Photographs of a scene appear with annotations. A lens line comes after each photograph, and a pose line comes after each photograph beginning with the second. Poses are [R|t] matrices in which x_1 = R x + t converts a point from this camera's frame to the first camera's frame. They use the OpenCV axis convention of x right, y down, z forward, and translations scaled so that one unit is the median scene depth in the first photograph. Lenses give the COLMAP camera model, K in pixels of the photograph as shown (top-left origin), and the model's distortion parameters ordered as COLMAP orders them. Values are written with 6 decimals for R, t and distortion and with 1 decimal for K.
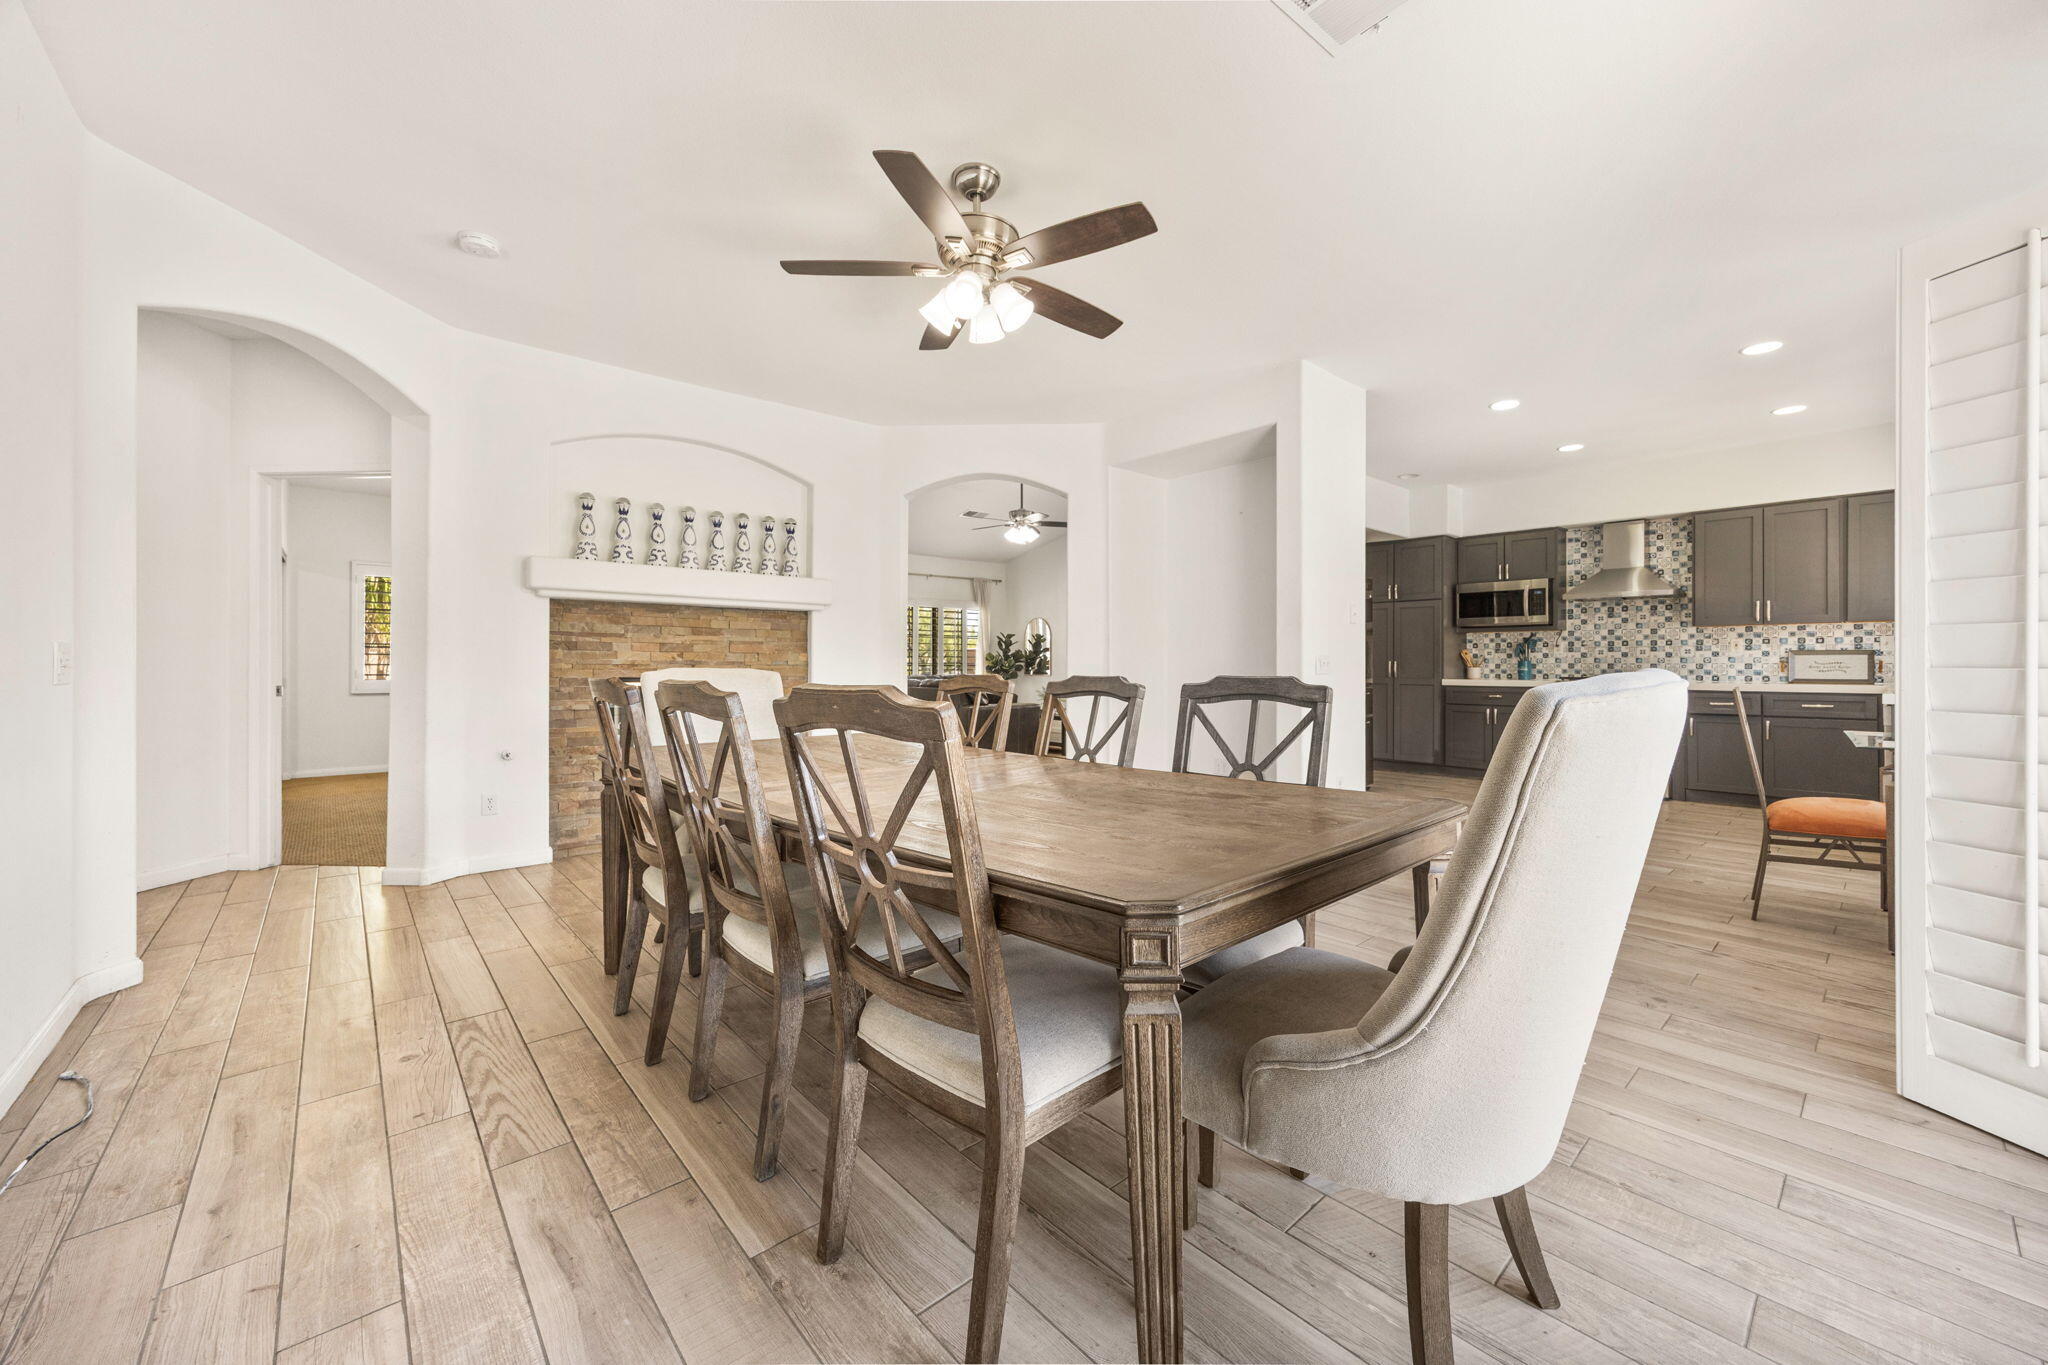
lens RADIAL K [[782.2, 0, 1034.2], [0, 782.2, 663.4], [0, 0, 1]] dist [0.000335, 0.000036]
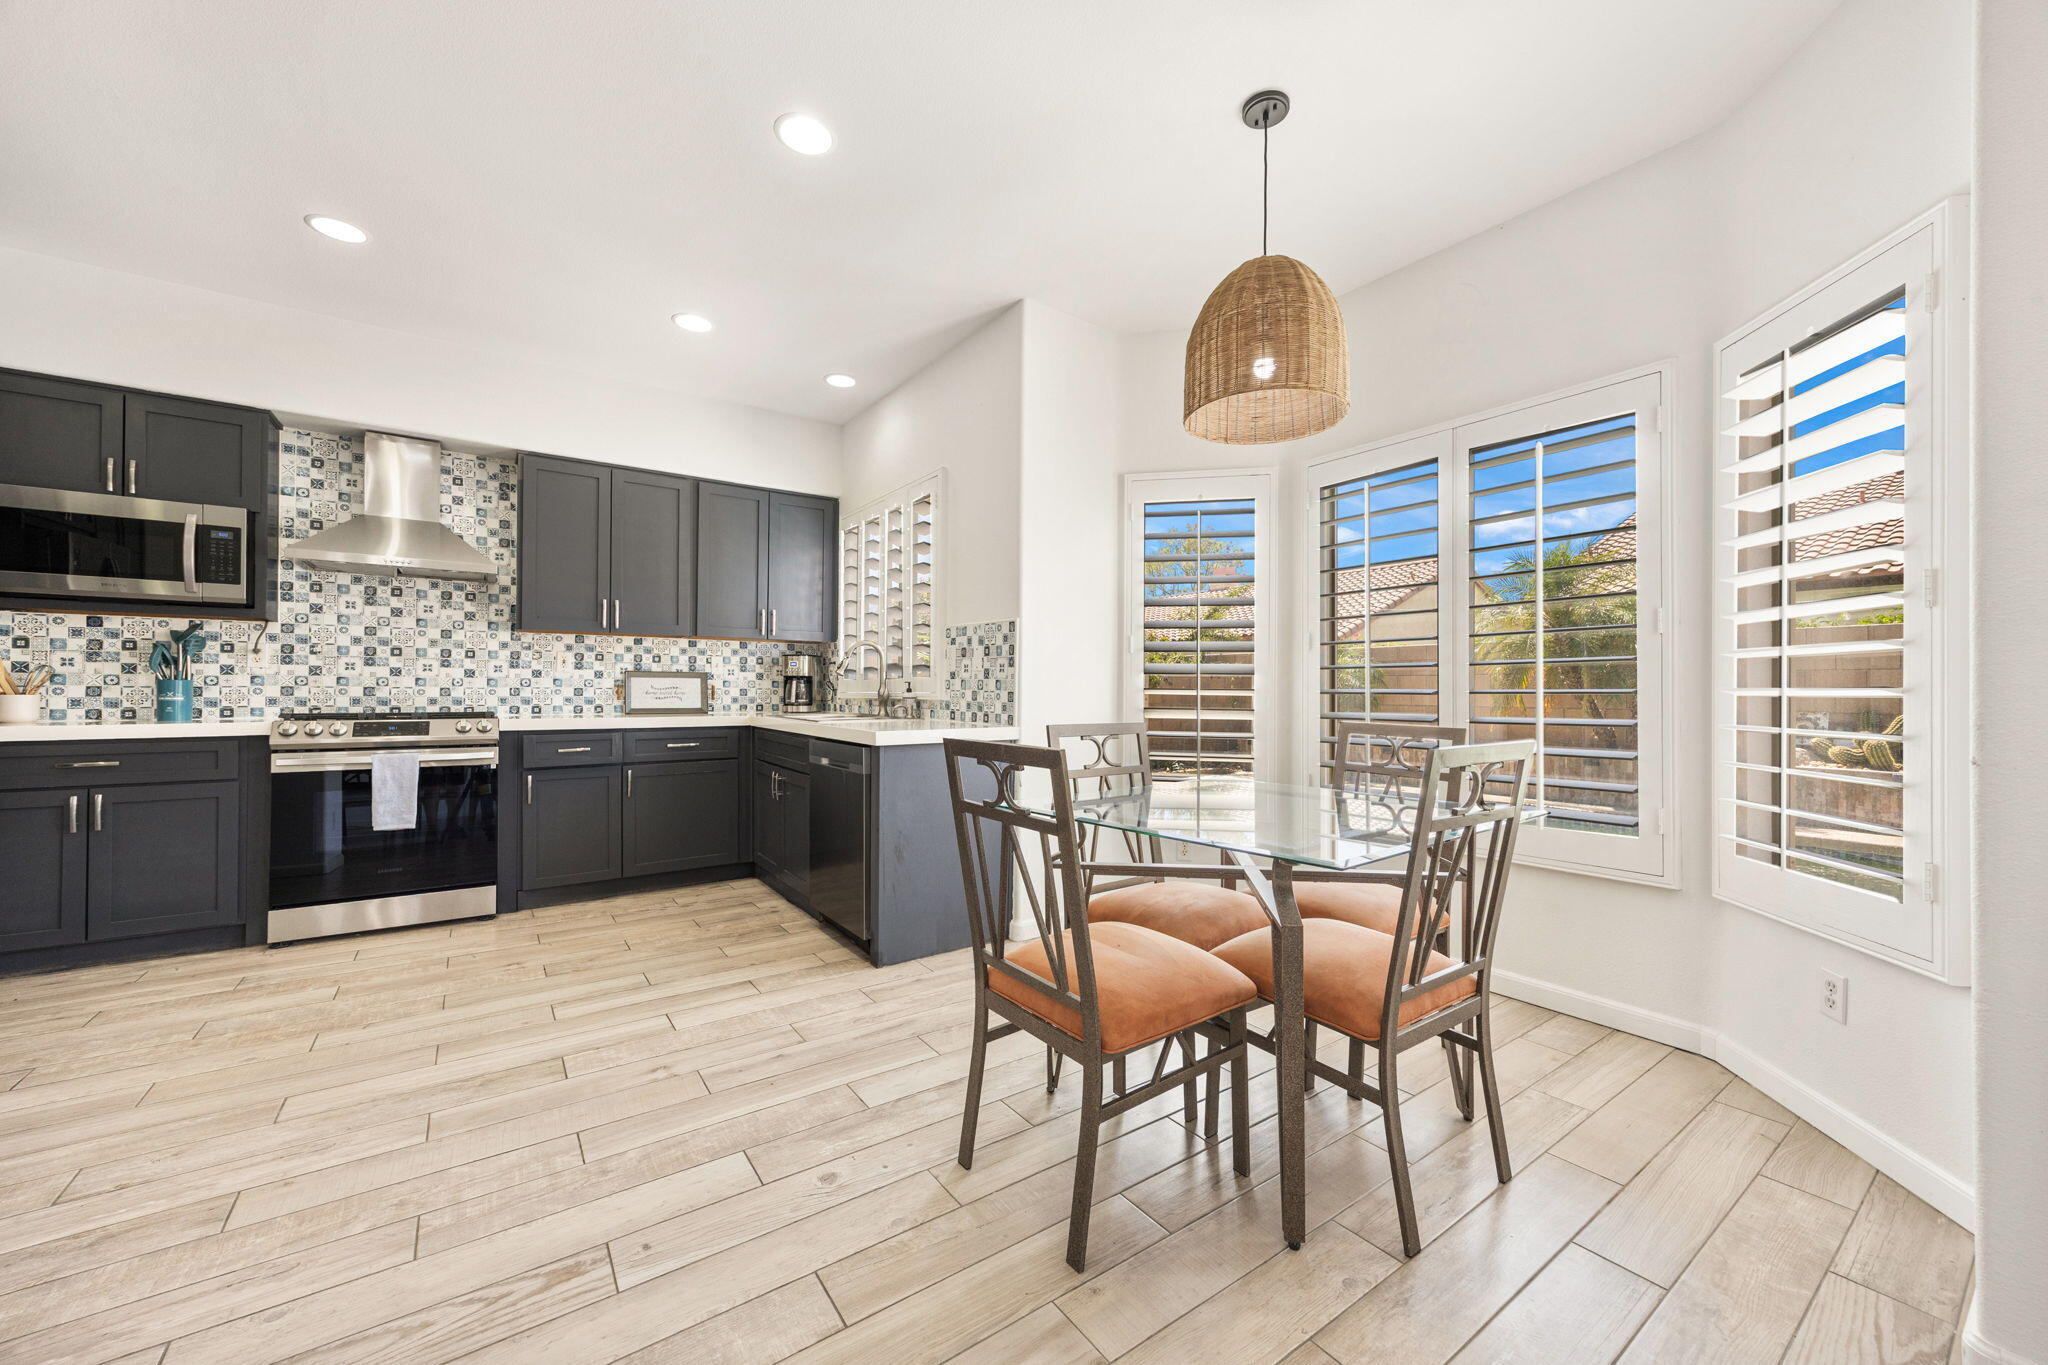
lens RADIAL K [[779.3, 0, 1030.8], [0, 779.3, 685.7], [0, 0, 1]] dist [0.001597, 0.000359]
pose [[0.110391, 0.006784, 0.993865, 0.233560], [-0.004793, 0.999969, -0.006293, 0.000595], [-0.993877, -0.004069, 0.110420, 0.467056]]
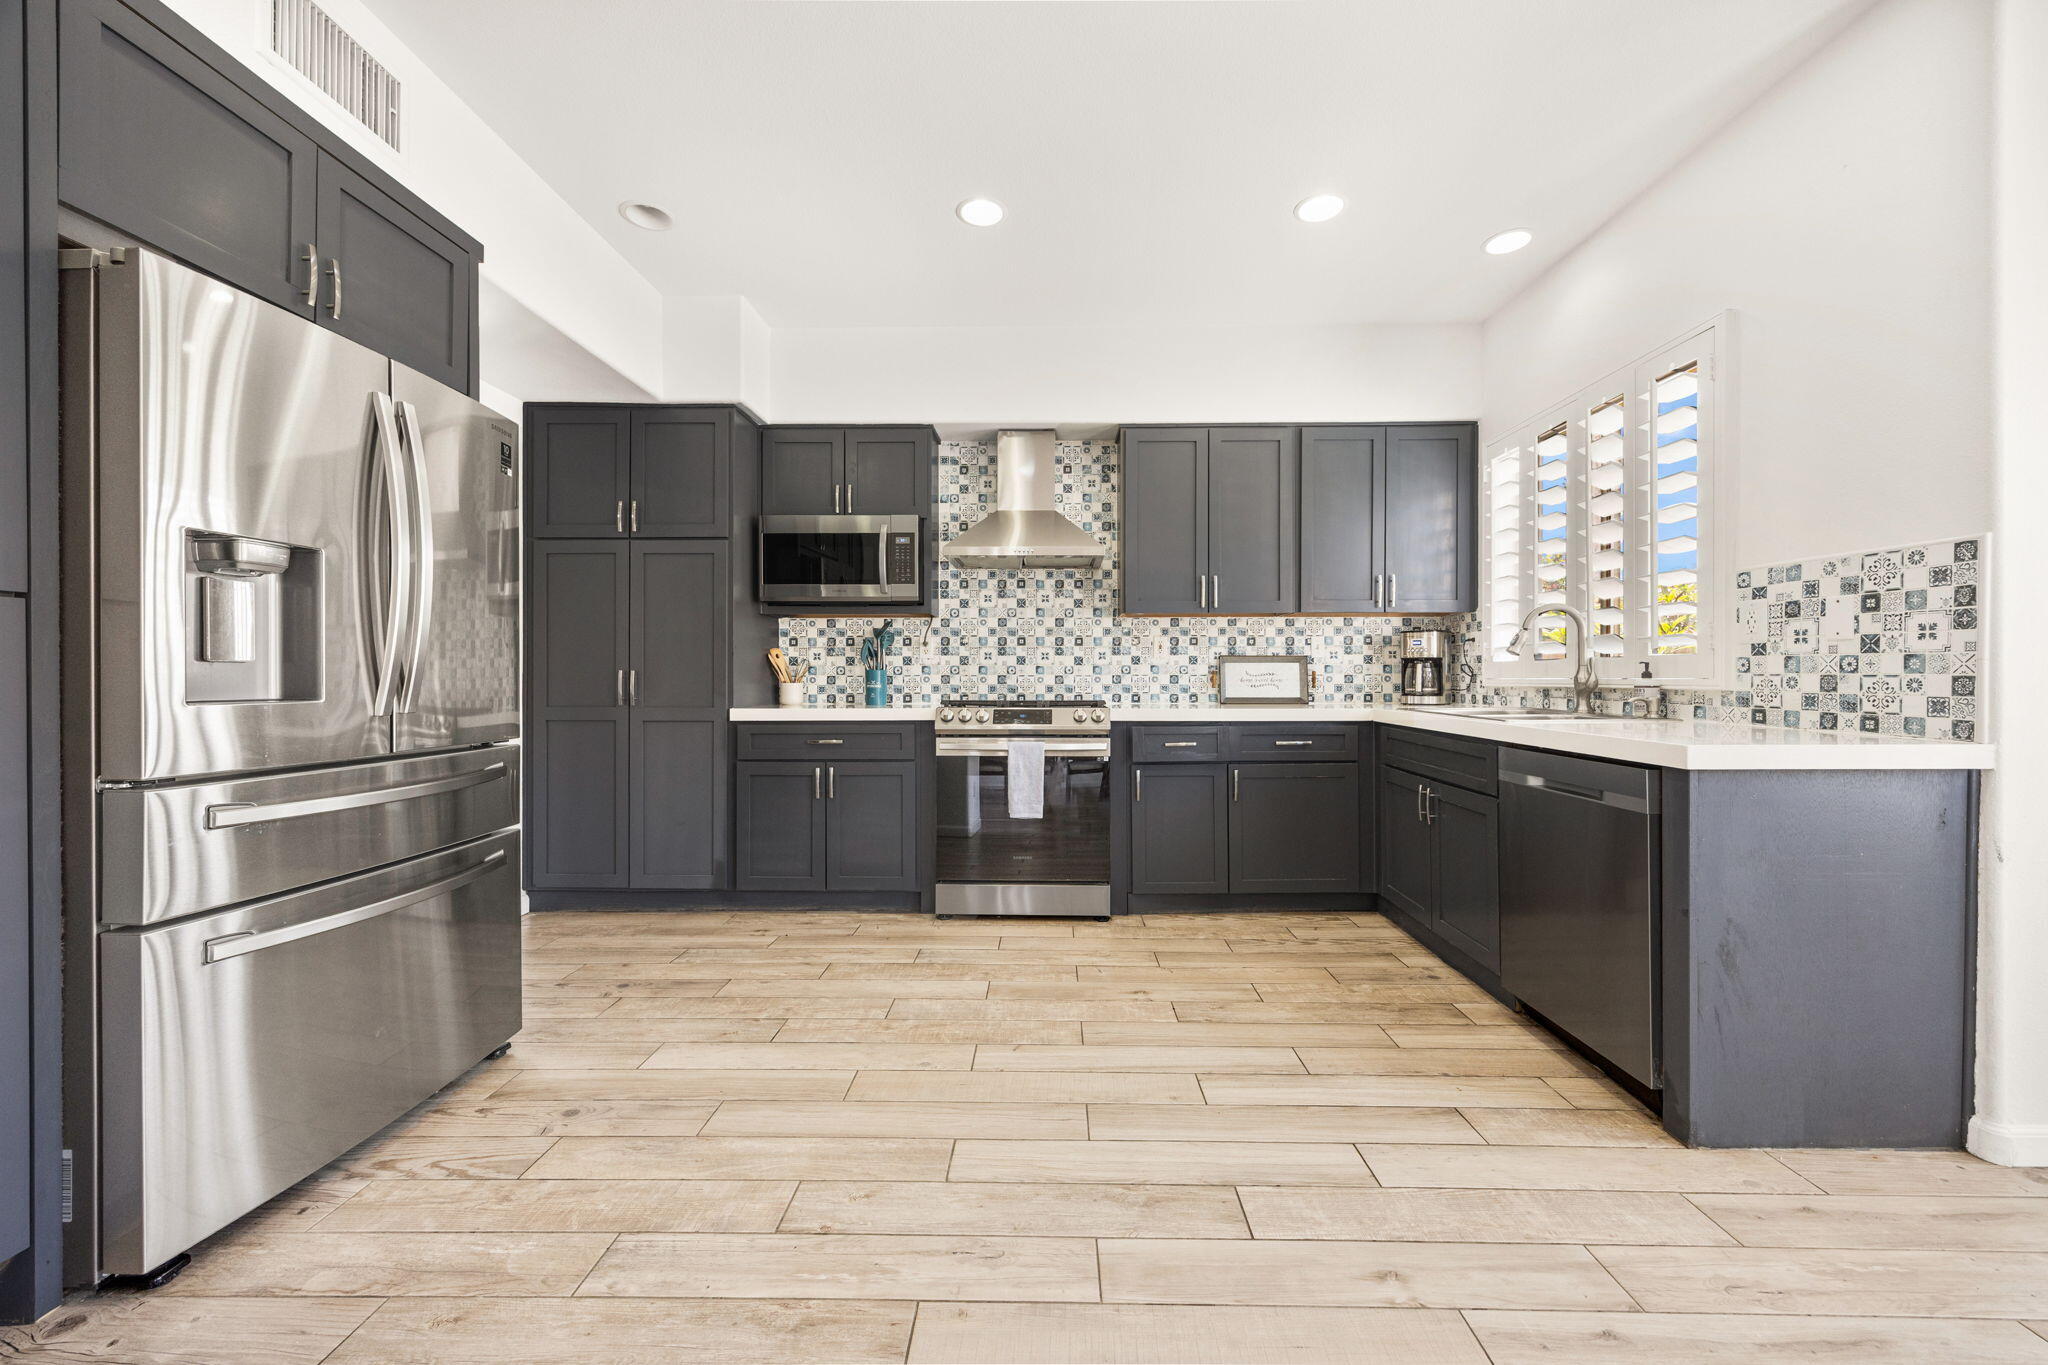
lens RADIAL K [[770.9, 0, 1031.7], [0, 770.9, 675.9], [0, 0, 1]] dist [-0.000005, -0.000033]
pose [[0.684597, -0.000209, 0.728921, 0.326959], [0.001107, 0.999999, -0.000753, 0.001147], [-0.728921, 0.001322, 0.684597, 0.583850]]
